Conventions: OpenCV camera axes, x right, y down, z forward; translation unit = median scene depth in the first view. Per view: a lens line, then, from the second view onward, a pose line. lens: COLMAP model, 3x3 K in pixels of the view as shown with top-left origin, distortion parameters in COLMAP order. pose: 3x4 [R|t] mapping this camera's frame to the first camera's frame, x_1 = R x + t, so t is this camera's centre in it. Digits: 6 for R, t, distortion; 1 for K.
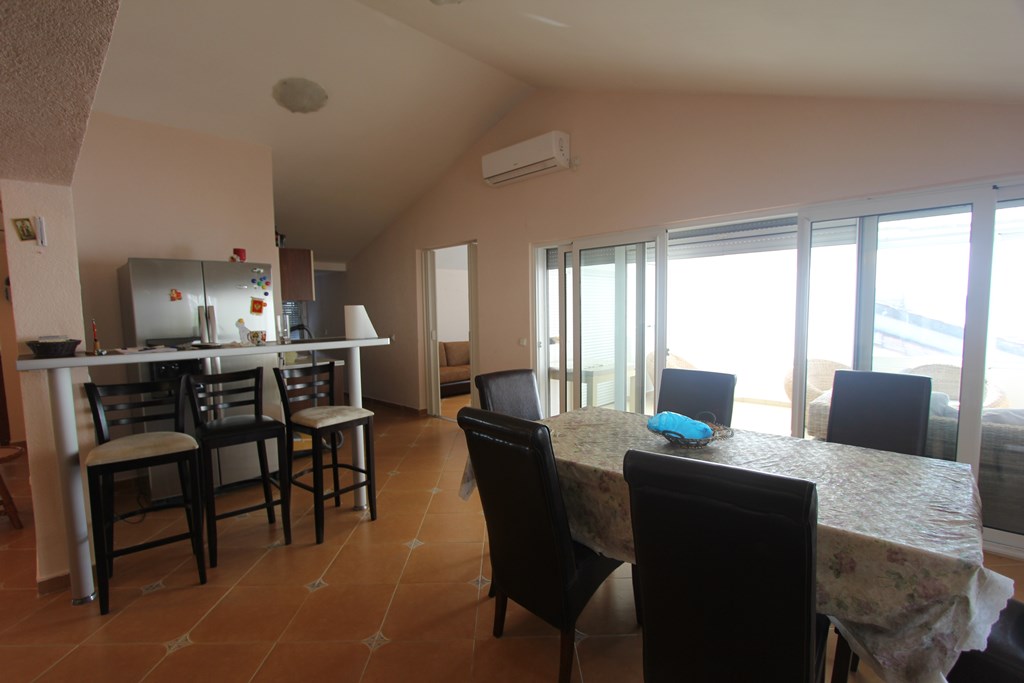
lens RADIAL K [[474.0, 0, 506.9], [0, 474.0, 342.0], [0, 0, 1]] dist [-0.011261, 0.000182]
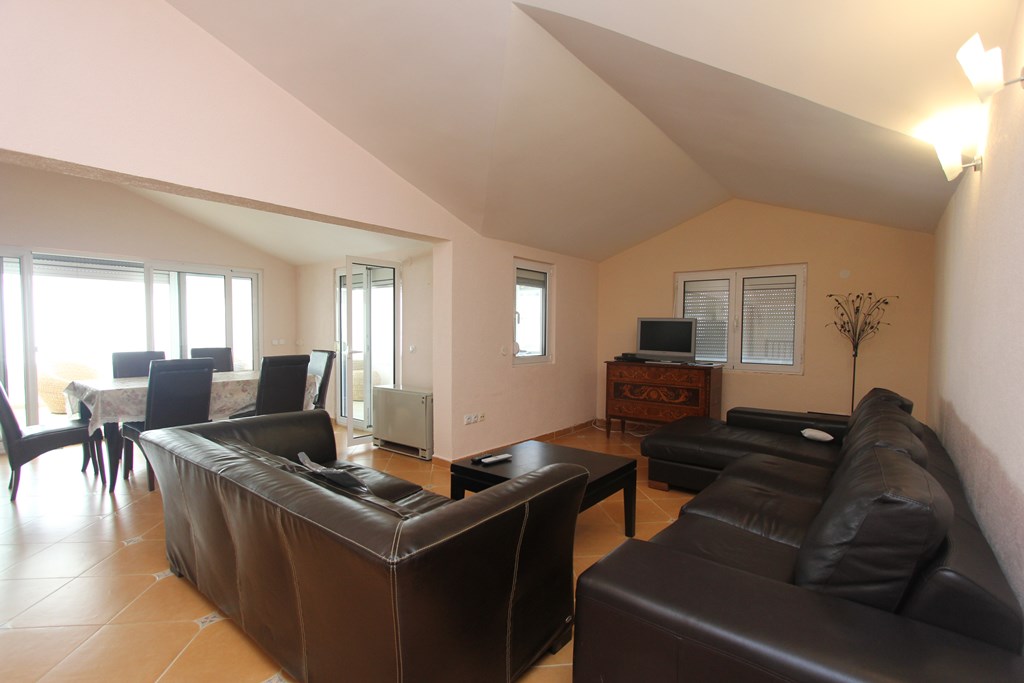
lens RADIAL K [[474.0, 0, 513.4], [0, 474.0, 347.4], [0, 0, 1]] dist [-0.011261, 0.000182]
pose [[-0.135555, -0.022299, 0.990519, -1.056035], [0.070390, 0.997004, 0.032078, 0.065188], [-0.988266, 0.074071, -0.133579, -0.070899]]
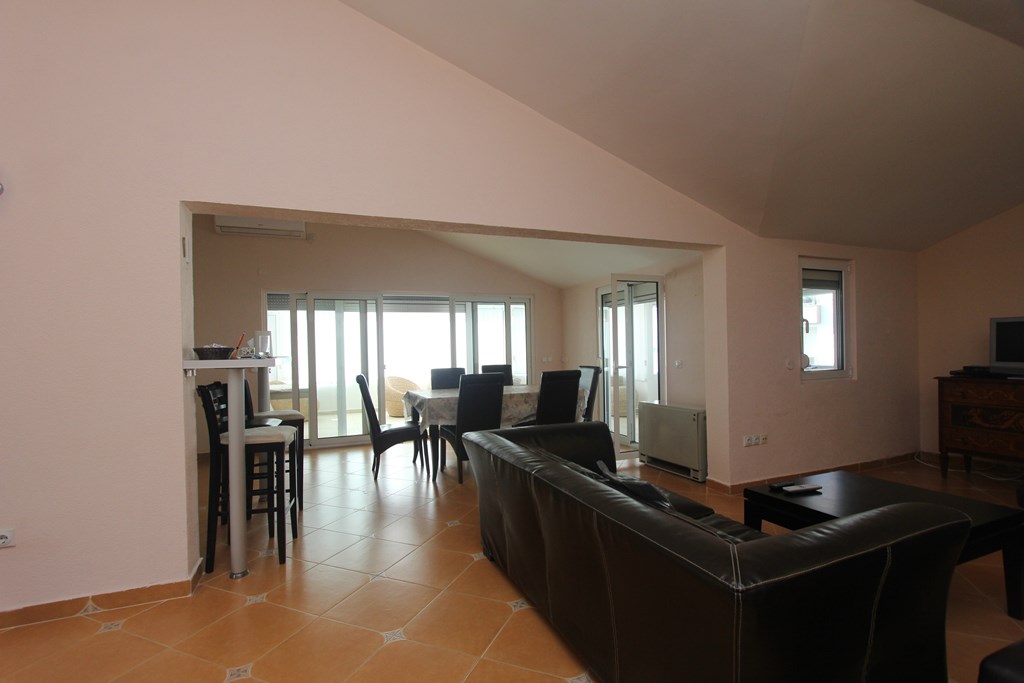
lens RADIAL K [[474.0, 0, 516.1], [0, 474.0, 349.3], [0, 0, 1]] dist [-0.011261, 0.000182]
pose [[0.358215, 0.007901, 0.933606, -1.050719], [0.087201, 0.995310, -0.041881, 0.068500], [-0.929558, 0.096414, 0.355846, -0.018244]]
